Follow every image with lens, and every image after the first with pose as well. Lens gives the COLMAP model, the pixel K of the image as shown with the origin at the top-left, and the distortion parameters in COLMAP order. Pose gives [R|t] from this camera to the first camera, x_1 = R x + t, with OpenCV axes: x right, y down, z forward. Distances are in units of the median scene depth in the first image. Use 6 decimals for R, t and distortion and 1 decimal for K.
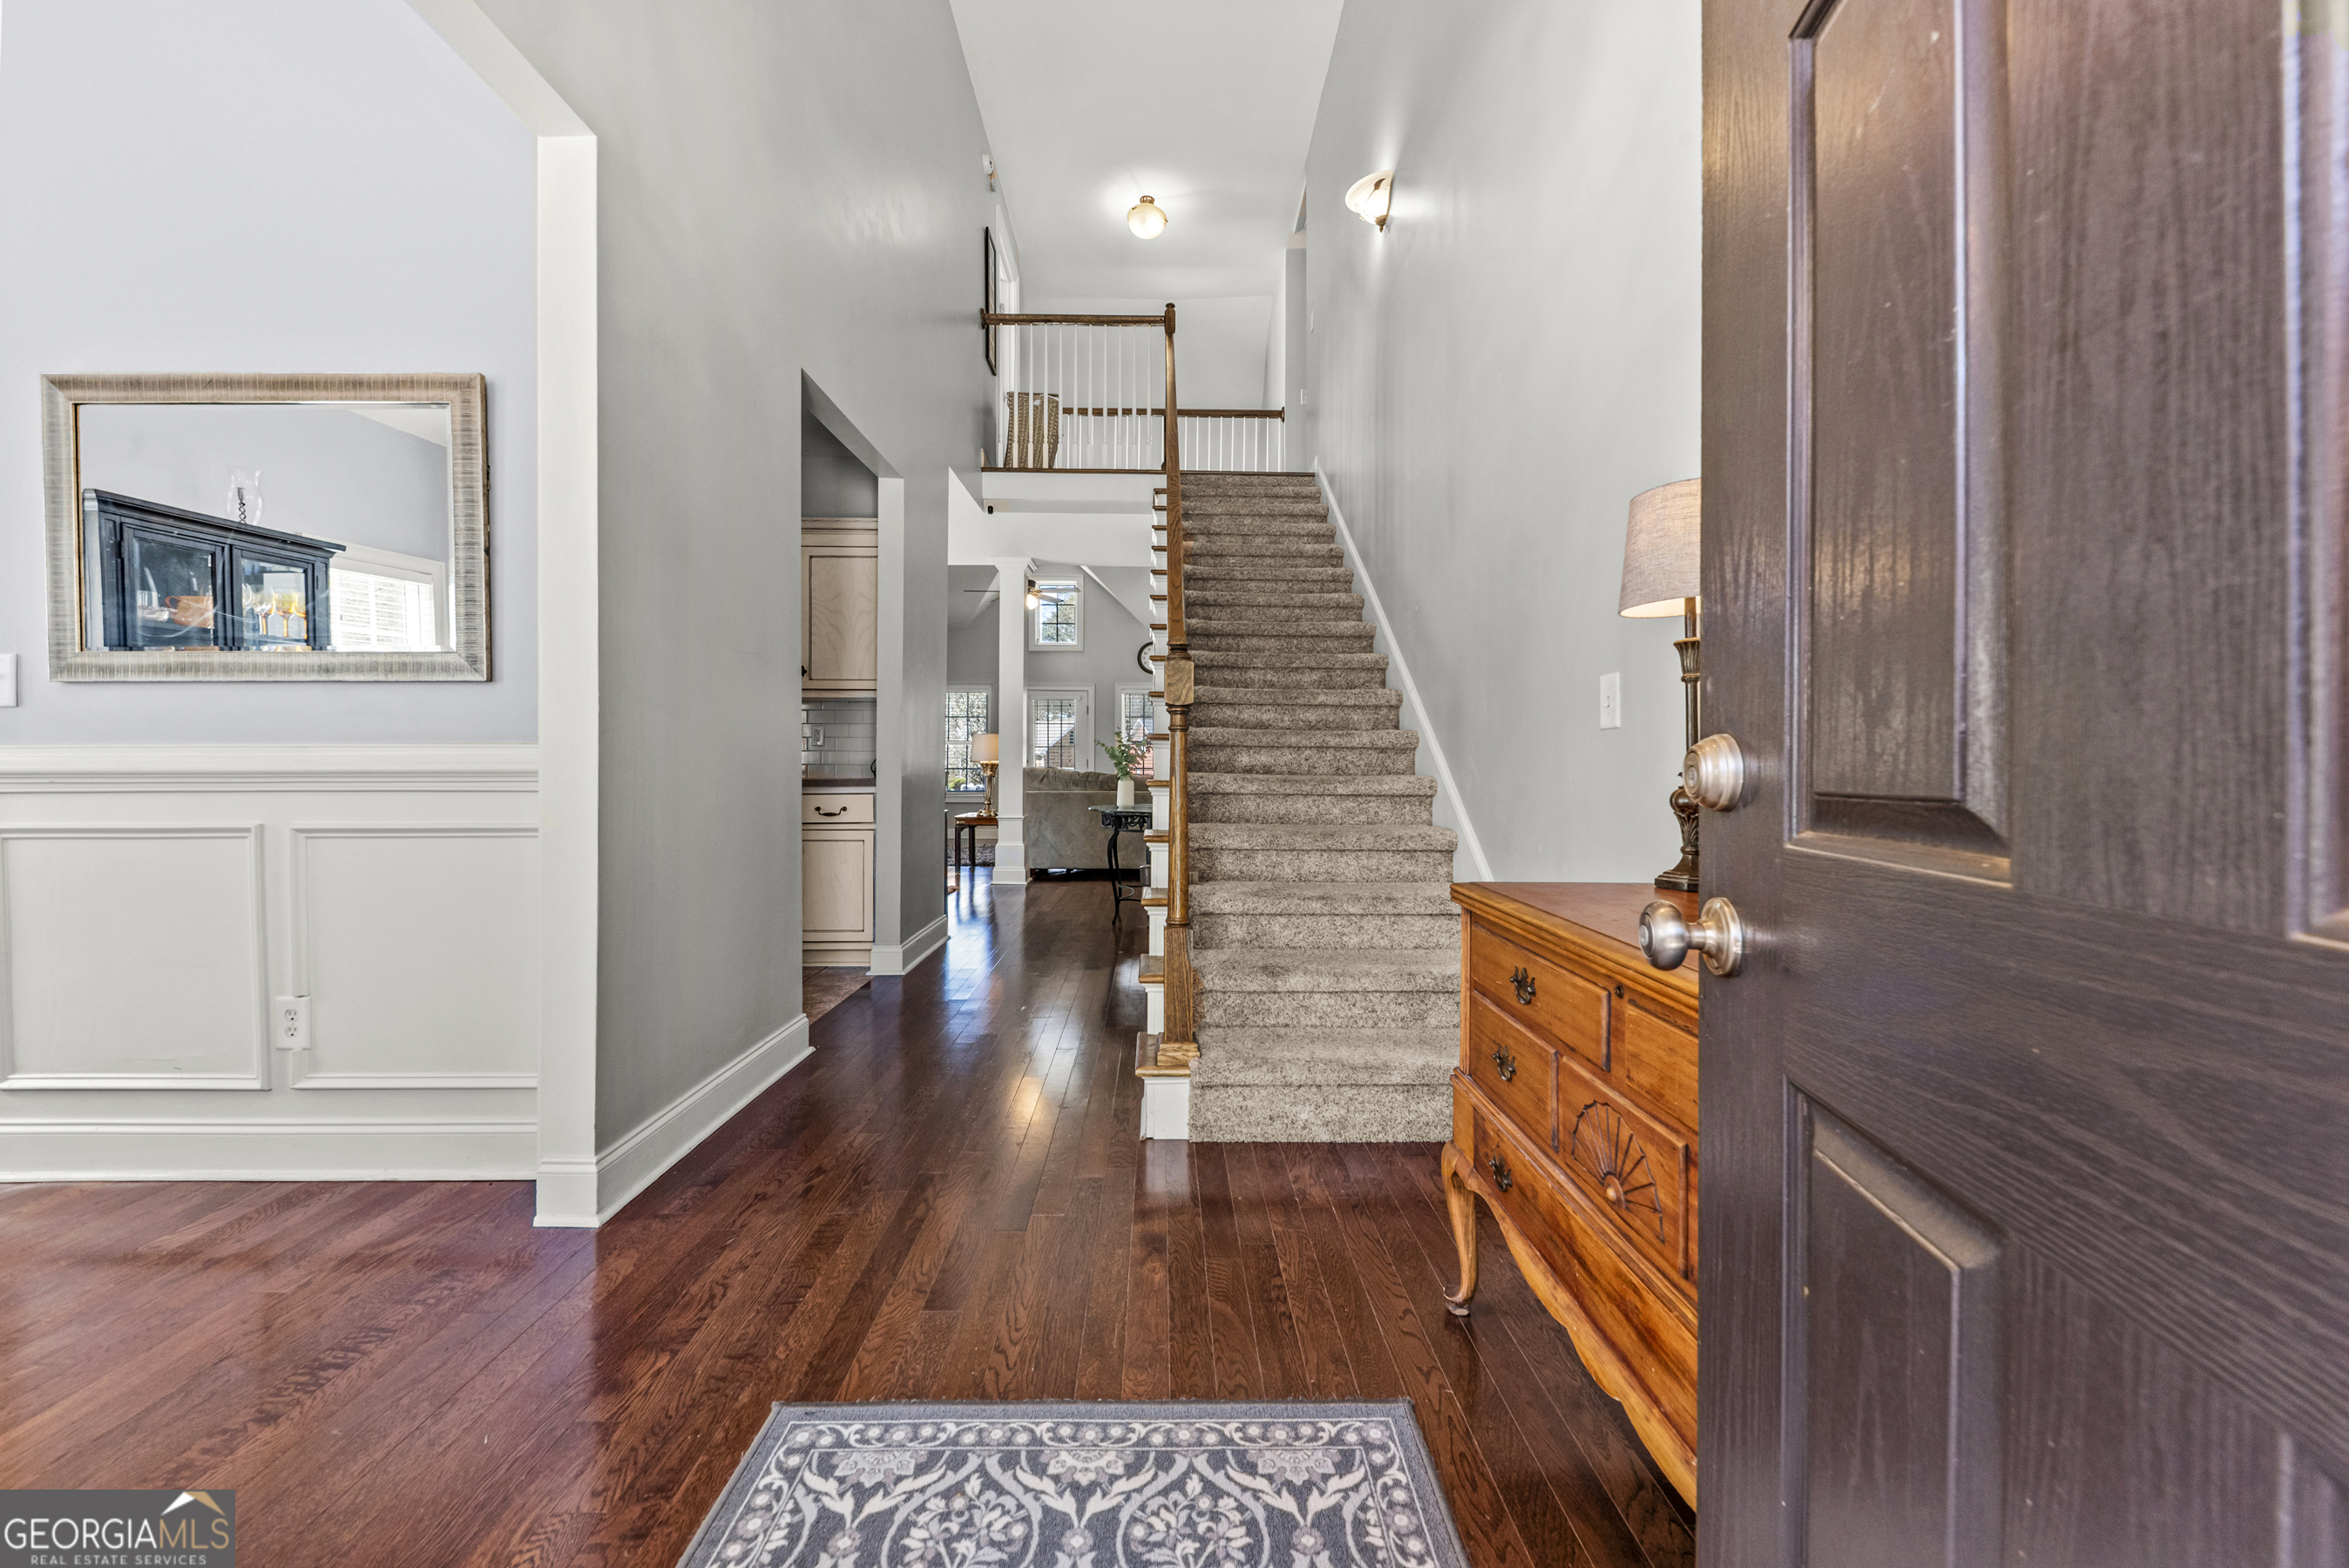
lens RADIAL K [[867.0, 0, 1174.4], [0, 867.0, 764.9], [0, 0, 1]] dist [0.001716, -0.000034]
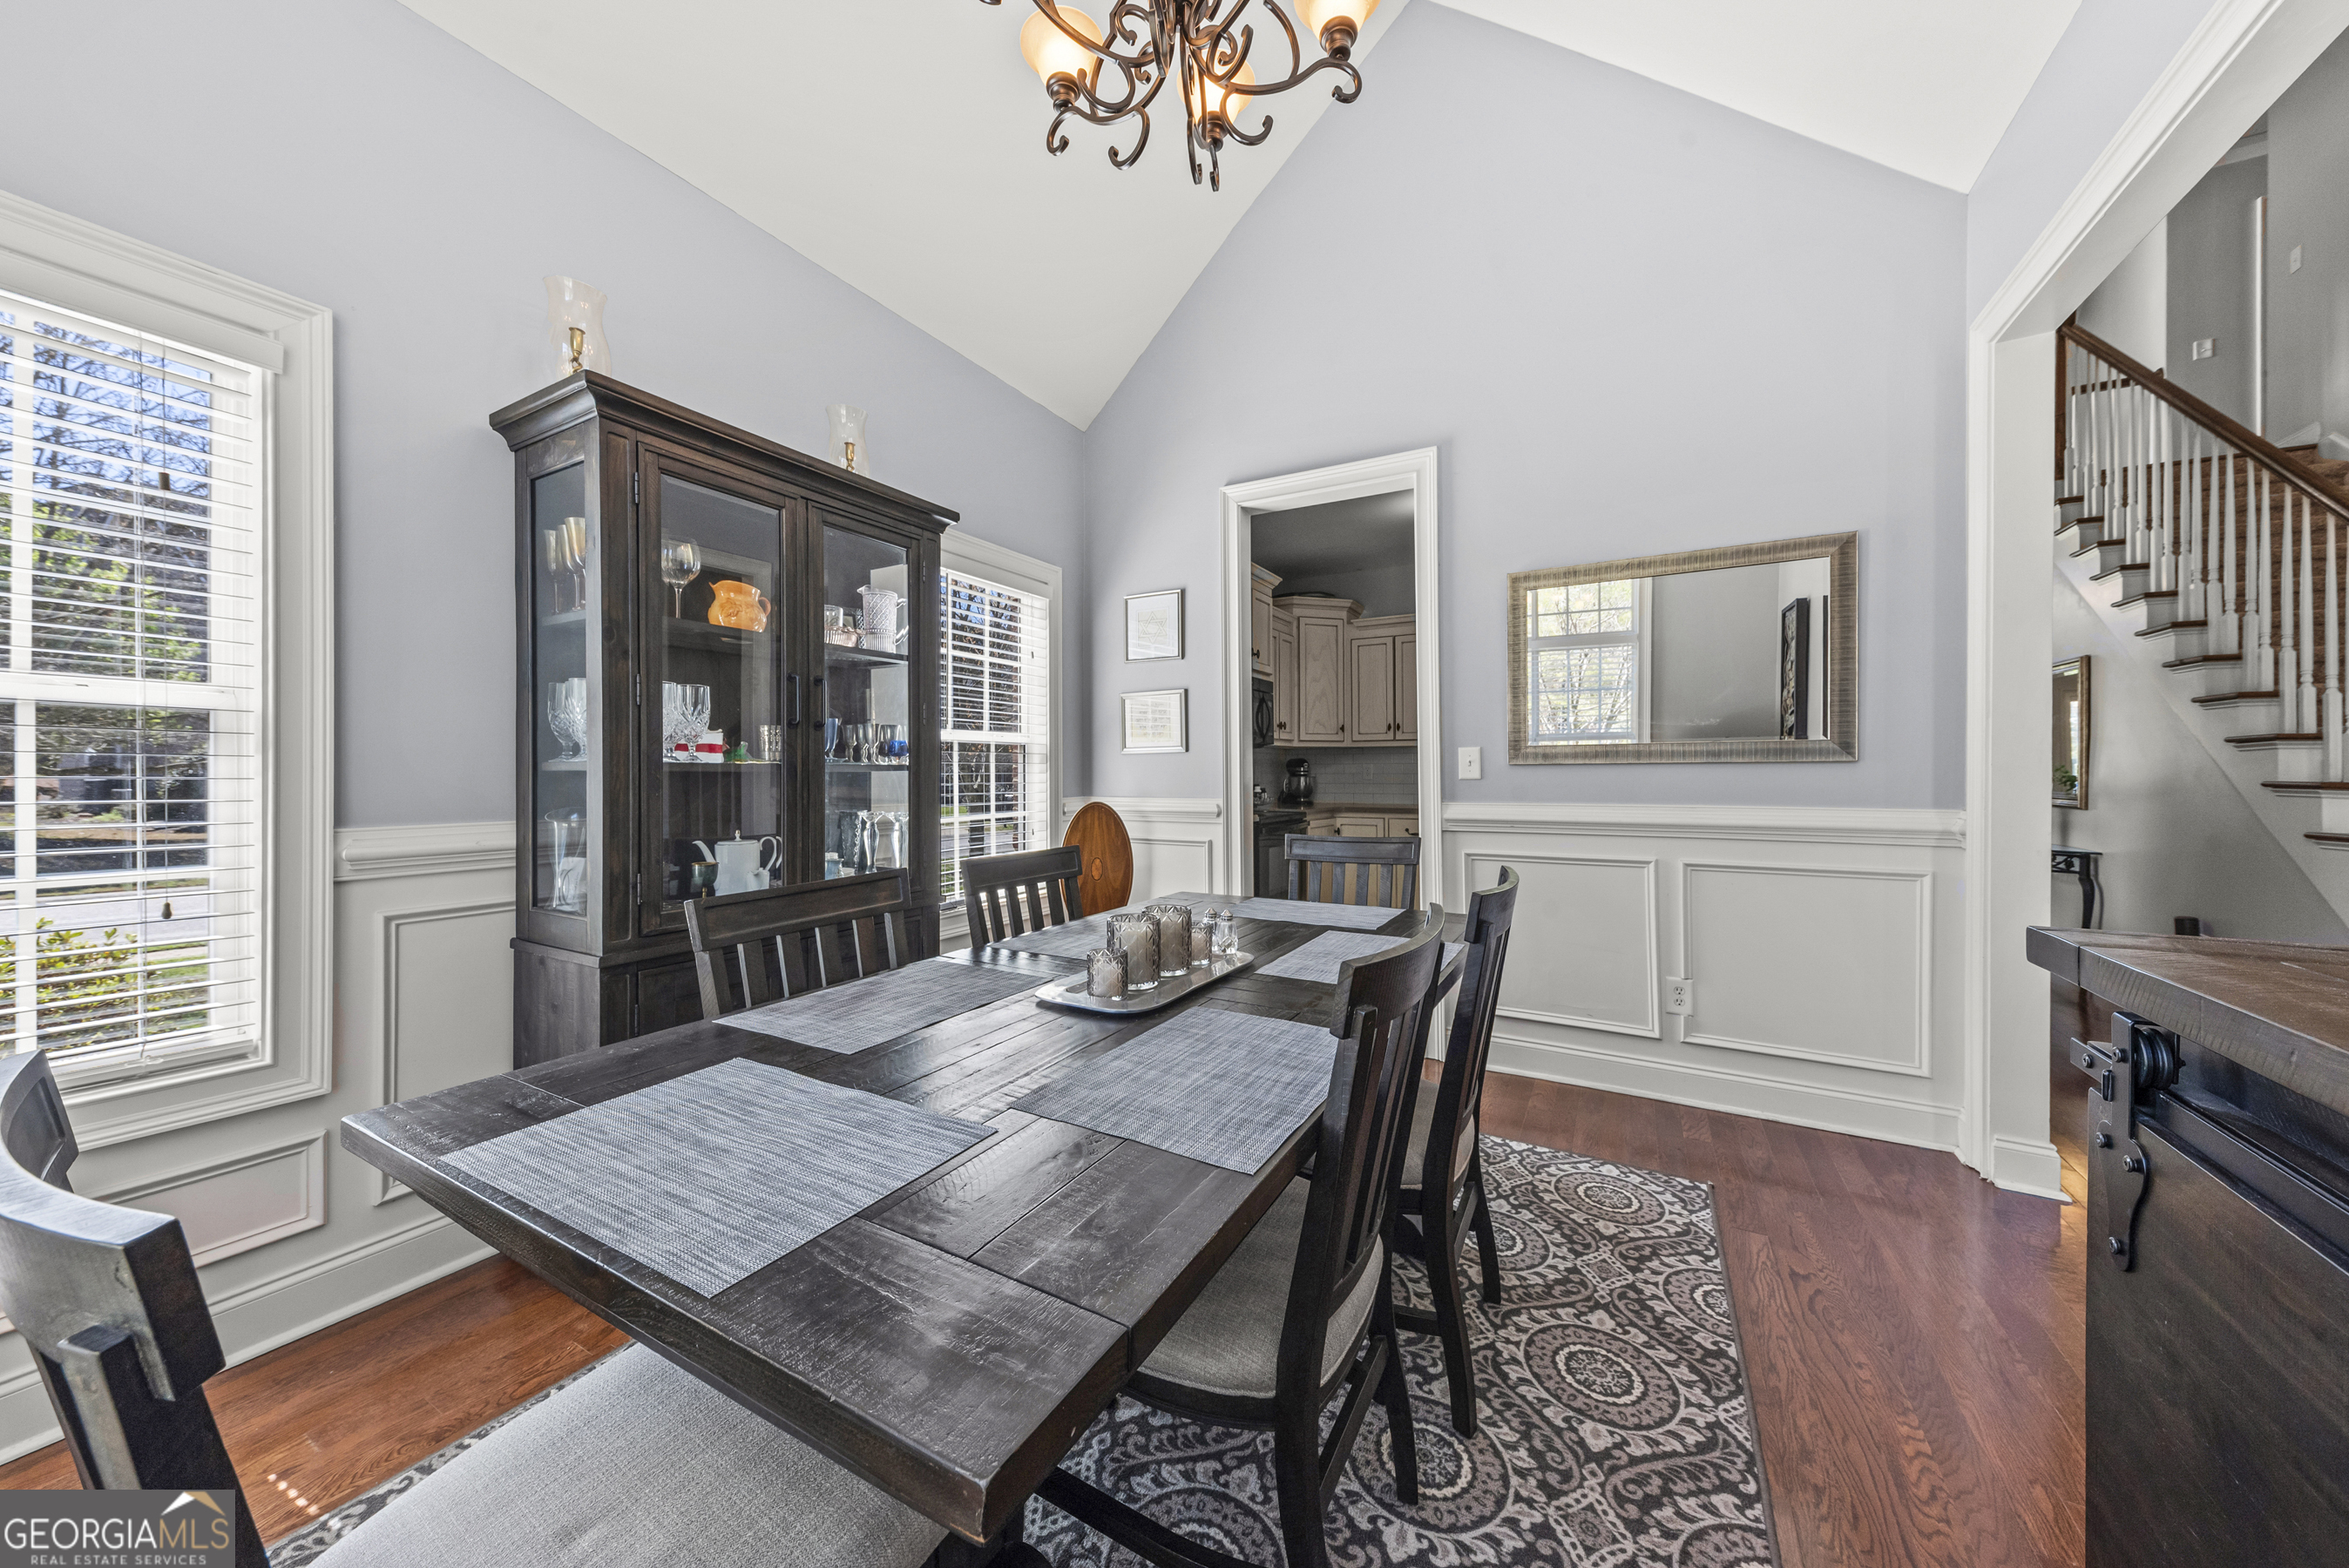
lens RADIAL K [[814.3, 0, 1171.9], [0, 814.3, 775.9], [0, 0, 1]] dist [0.000607, 0.000072]
pose [[0.863236, 0.000885, -0.504799, -1.791072], [0.001148, 0.999992, 0.003718, -0.128198], [0.504798, -0.003789, 0.863229, -1.008540]]
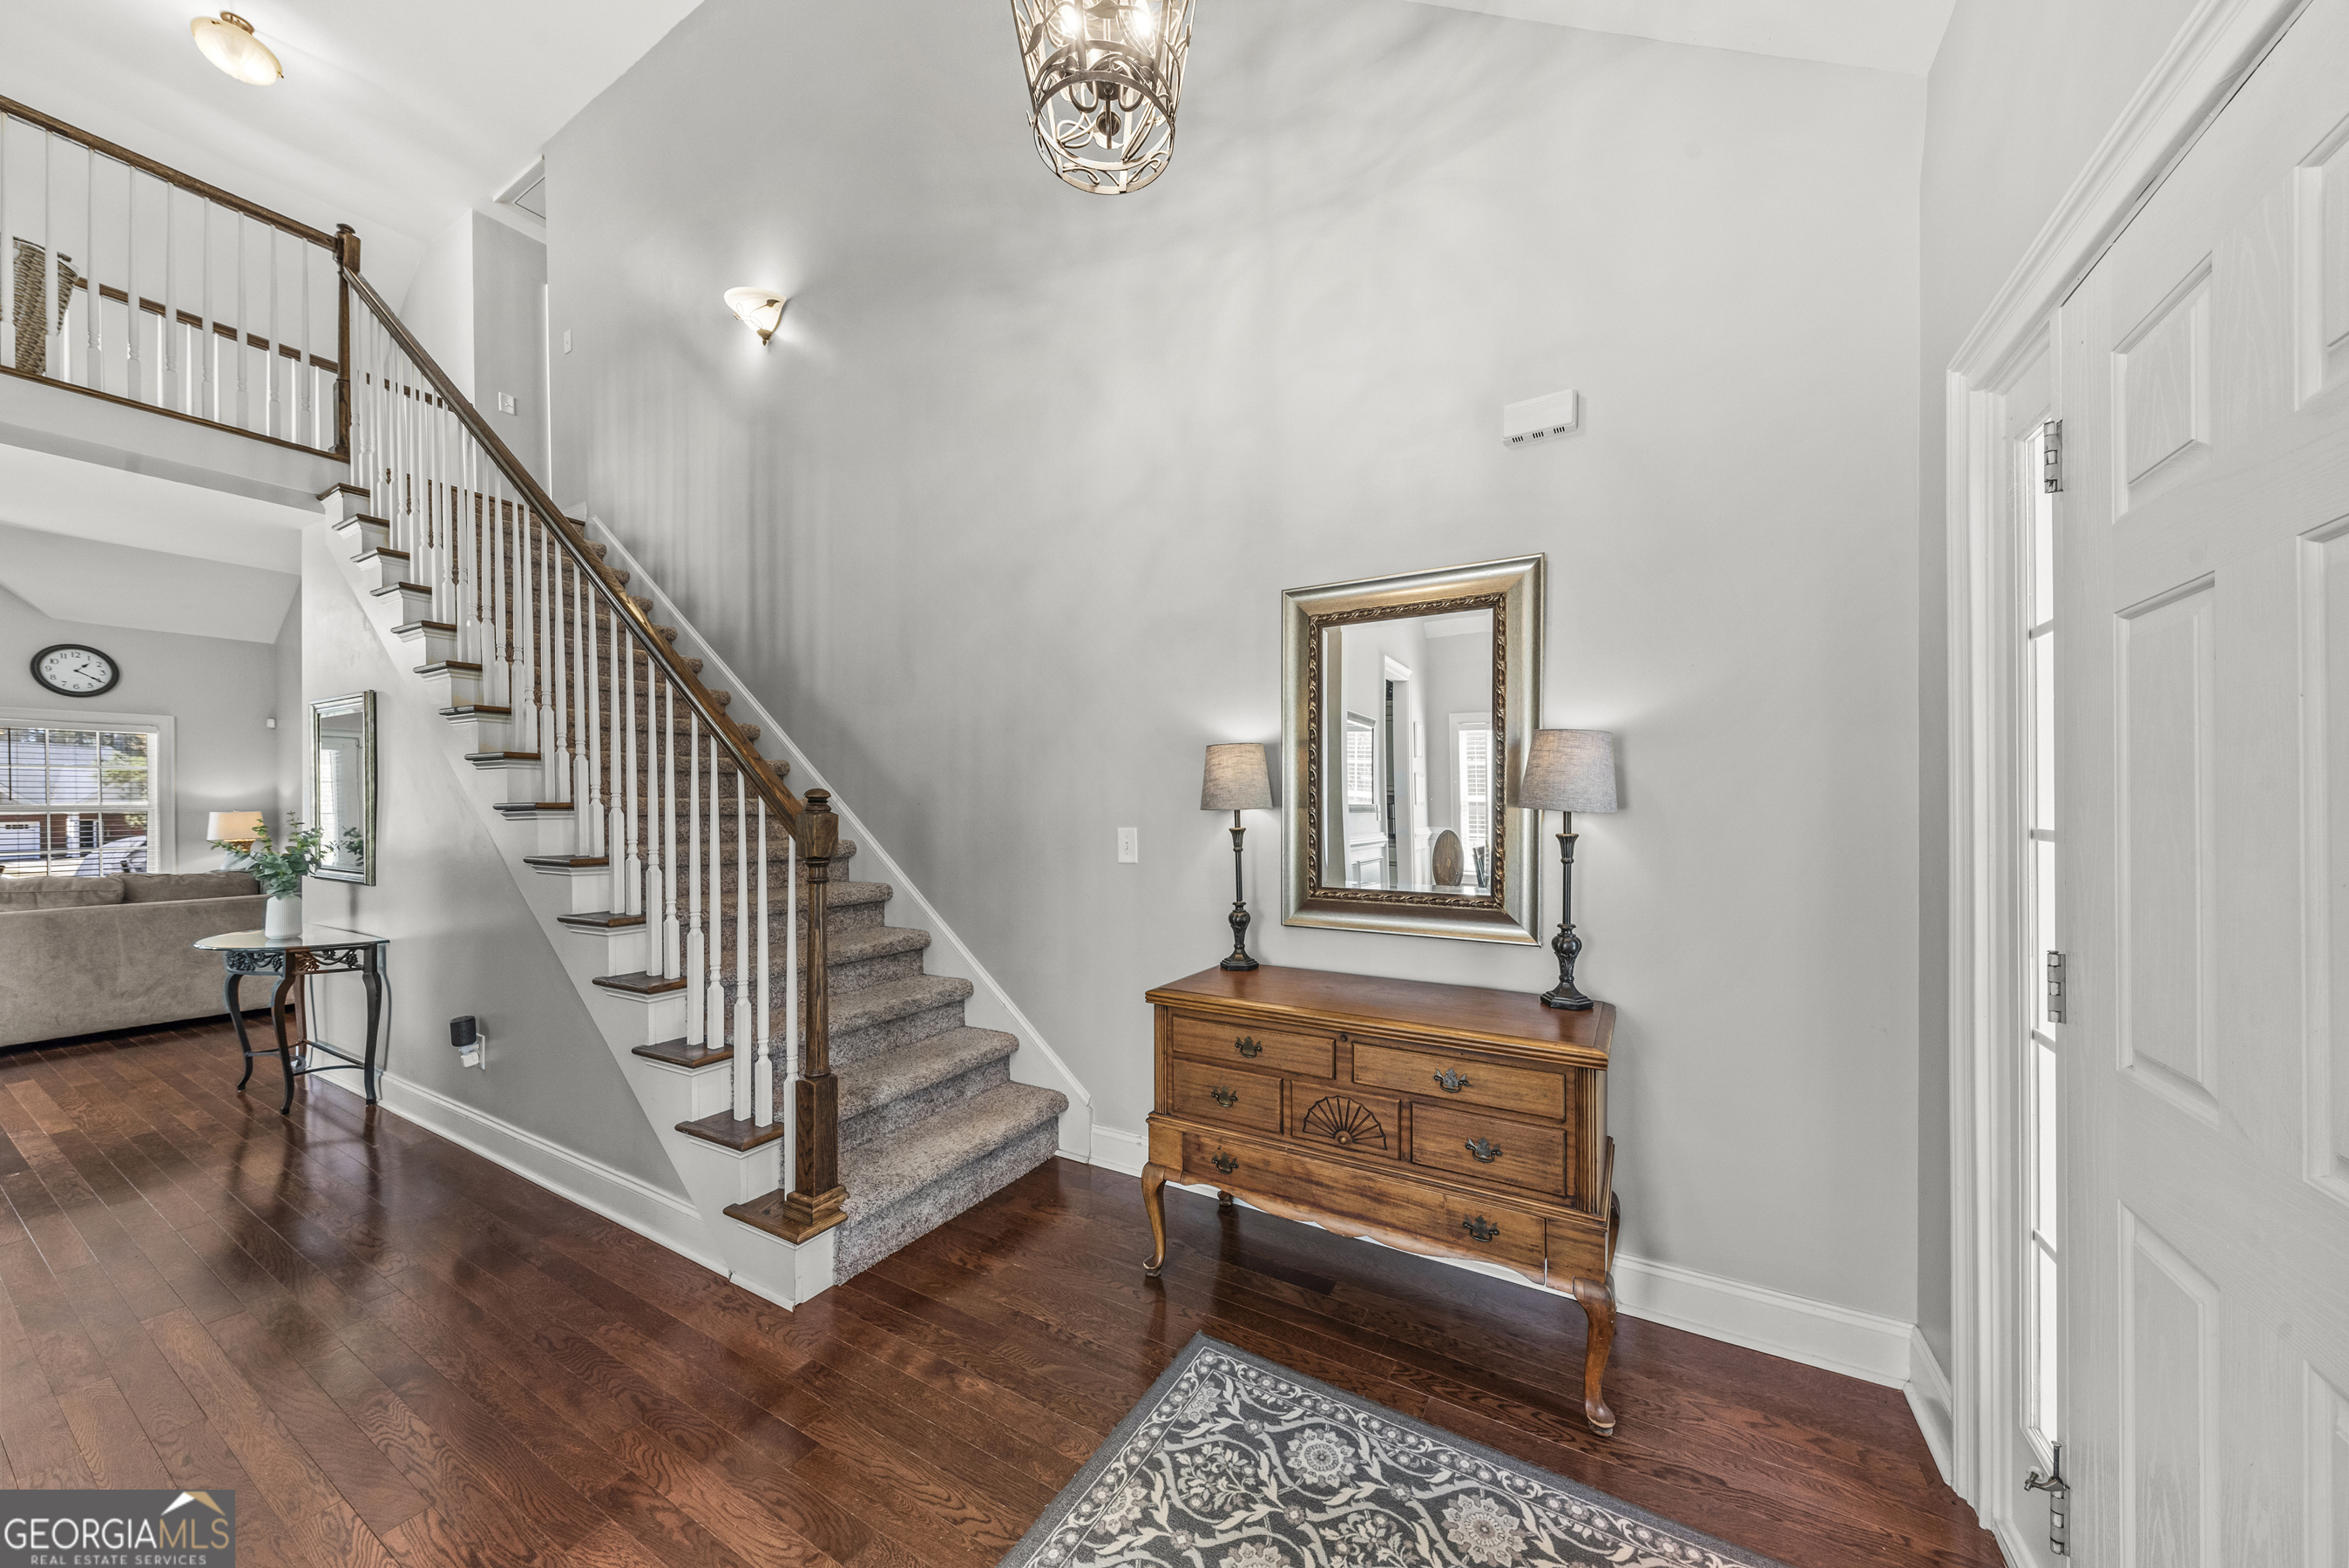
lens RADIAL K [[802.8, 0, 1177.7], [0, 802.8, 807.9], [0, 0, 1]] dist [-0.000138, -0.000140]
pose [[0.514545, -0.008584, 0.857420, -1.060573], [0.005231, 0.999963, 0.006872, -0.238811], [-0.857447, 0.000949, 0.514571, 0.314331]]
